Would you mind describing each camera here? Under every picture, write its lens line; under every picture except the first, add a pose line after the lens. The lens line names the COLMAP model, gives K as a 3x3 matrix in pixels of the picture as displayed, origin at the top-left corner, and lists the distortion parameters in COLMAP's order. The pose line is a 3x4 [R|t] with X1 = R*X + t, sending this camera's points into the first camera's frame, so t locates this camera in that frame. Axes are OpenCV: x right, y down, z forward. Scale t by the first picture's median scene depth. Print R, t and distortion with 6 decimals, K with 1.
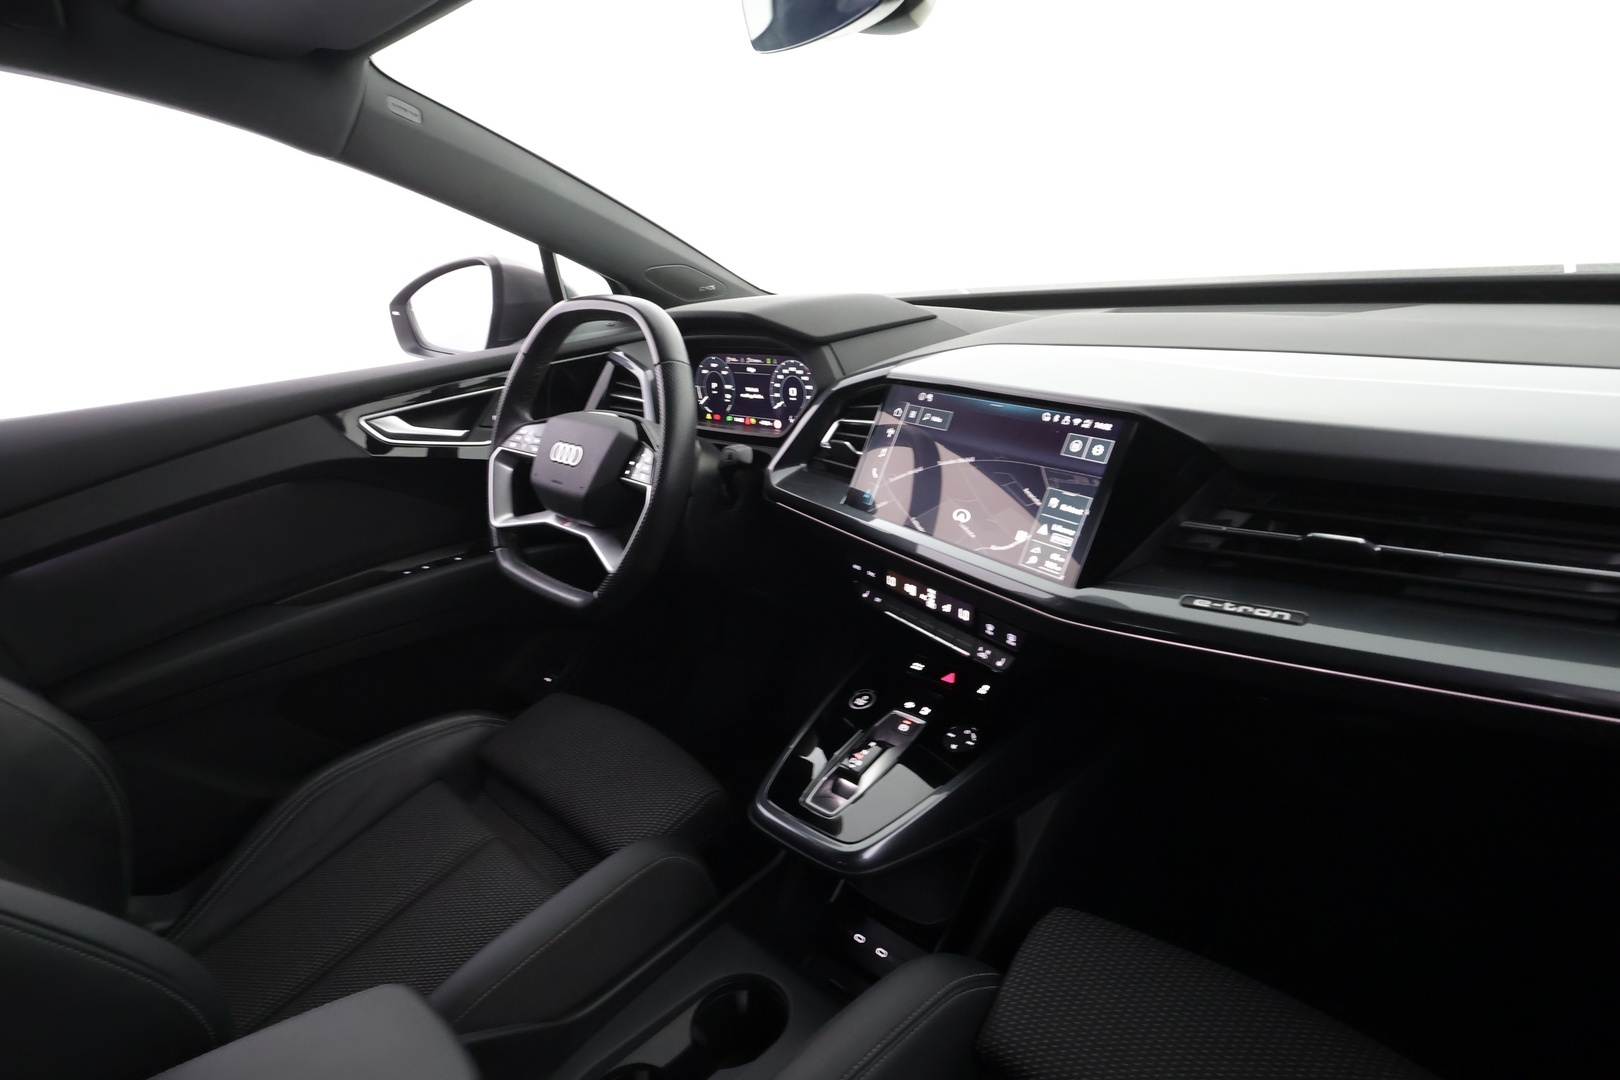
lens RADIAL K [[877.0, 0, 815.4], [0, 877.0, 541.2], [0, 0, 1]] dist [-0.006674, -0.000538]
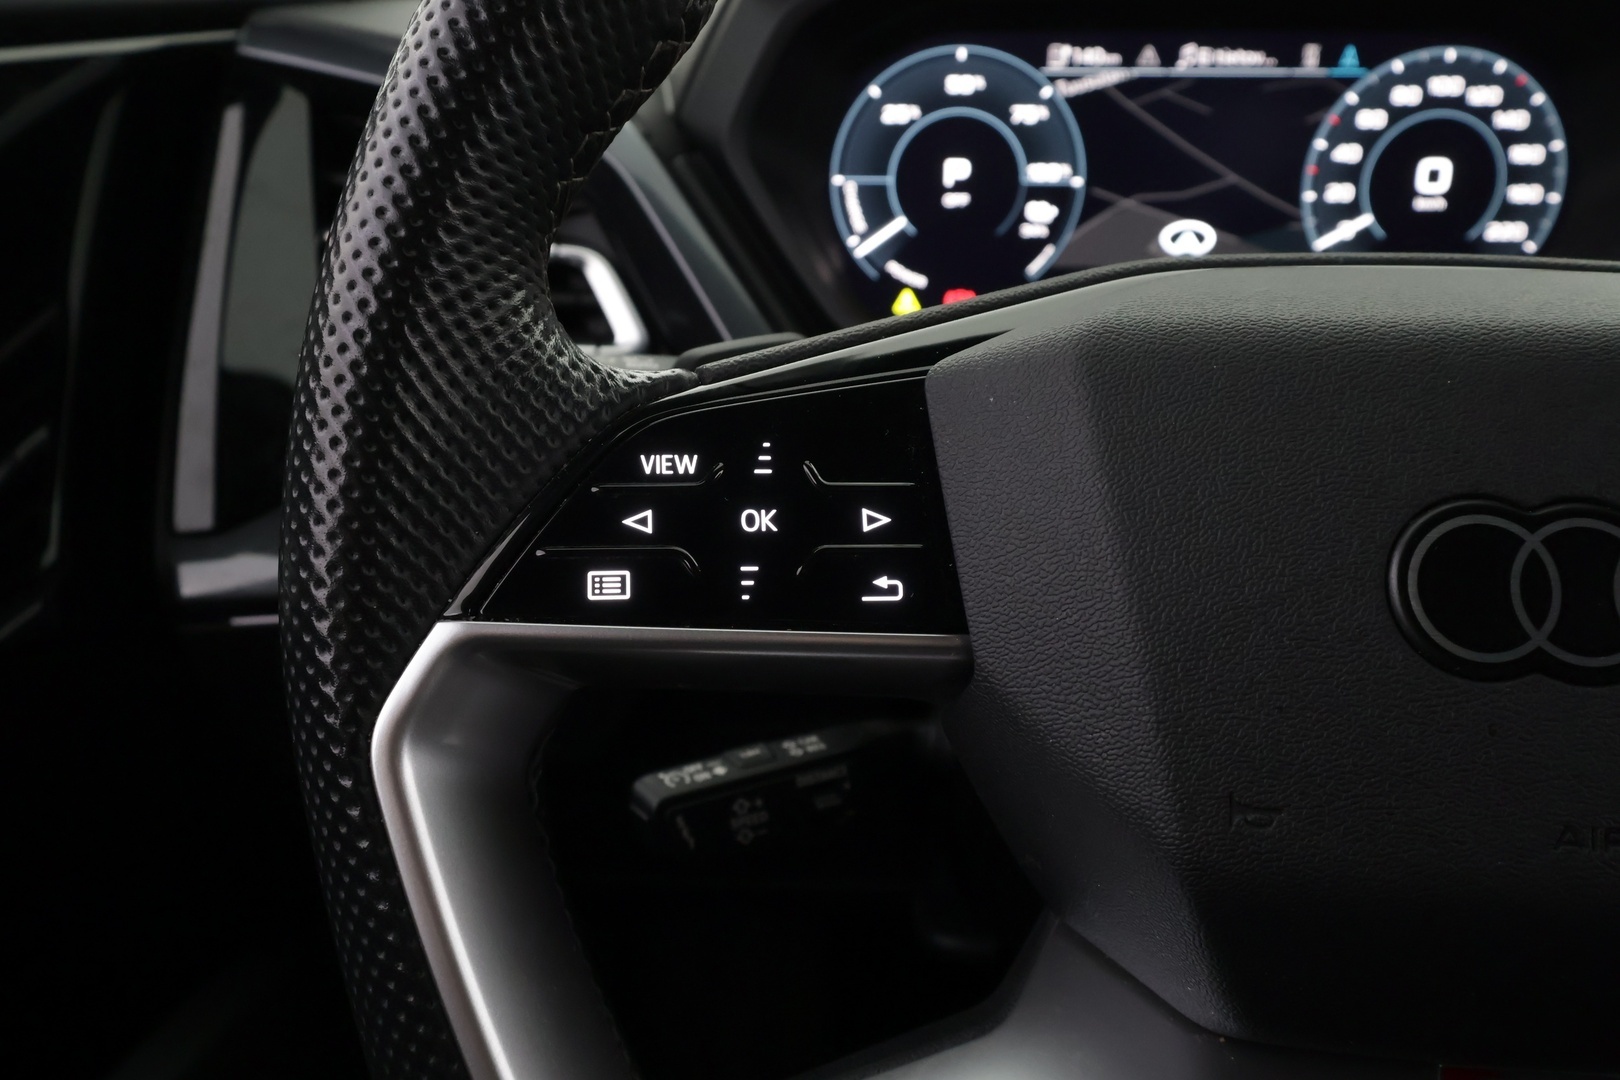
lens RADIAL K [[1277.1, 0, 821.5], [0, 1277.1, 538.7], [0, 0, 1]] dist [0.008605, -0.005773]
pose [[0.734503, -0.173031, 0.656175, -0.433864], [0.155281, 0.984146, 0.085698, -0.125866], [-0.660600, 0.038946, 0.749727, 0.844968]]
